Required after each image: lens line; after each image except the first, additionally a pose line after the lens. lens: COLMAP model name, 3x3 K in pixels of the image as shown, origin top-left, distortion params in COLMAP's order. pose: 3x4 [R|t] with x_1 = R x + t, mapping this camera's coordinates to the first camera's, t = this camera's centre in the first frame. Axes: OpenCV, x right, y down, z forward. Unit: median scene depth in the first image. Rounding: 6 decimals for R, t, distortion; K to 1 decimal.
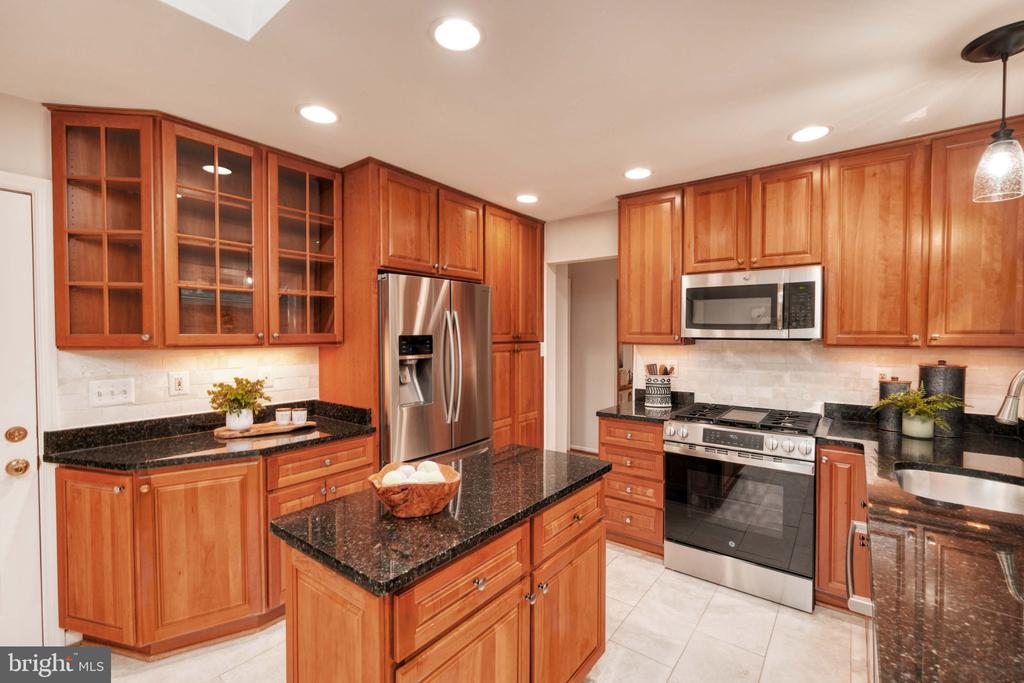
lens RADIAL K [[448.7, 0, 511.1], [0, 448.7, 347.6], [0, 0, 1]] dist [0.001114, -0.000363]
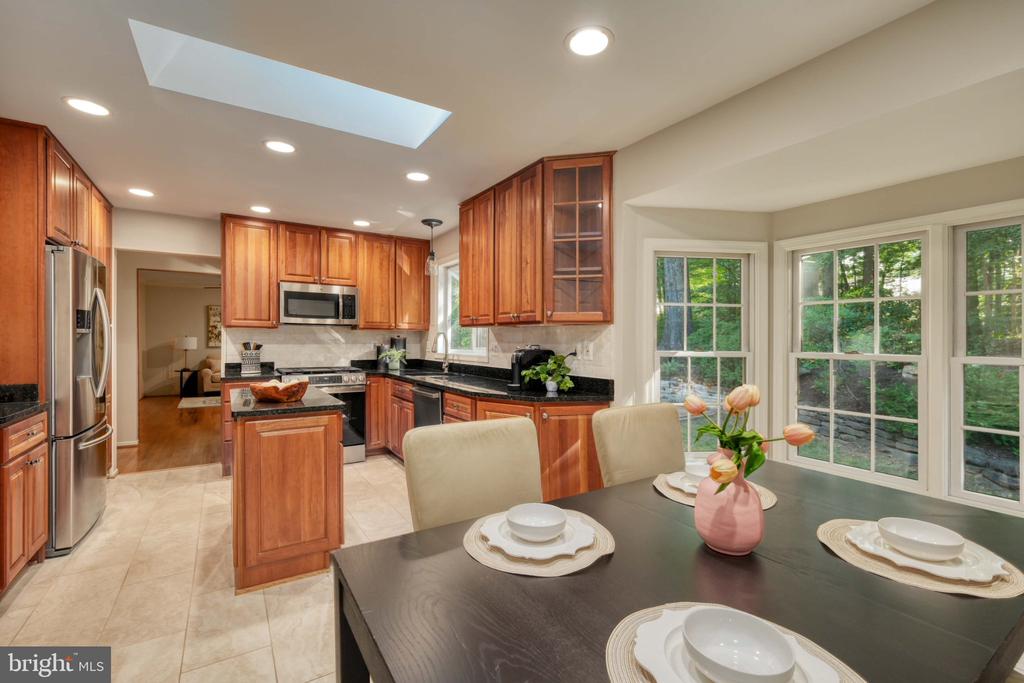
lens RADIAL K [[448.7, 0, 516.1], [0, 448.7, 339.7], [0, 0, 1]] dist [0.001114, -0.000363]
pose [[0.337181, 0.000849, 0.941439, -0.791782], [0.024334, 0.999658, -0.009617, 0.069800], [-0.941125, 0.026152, 0.337045, -0.261574]]
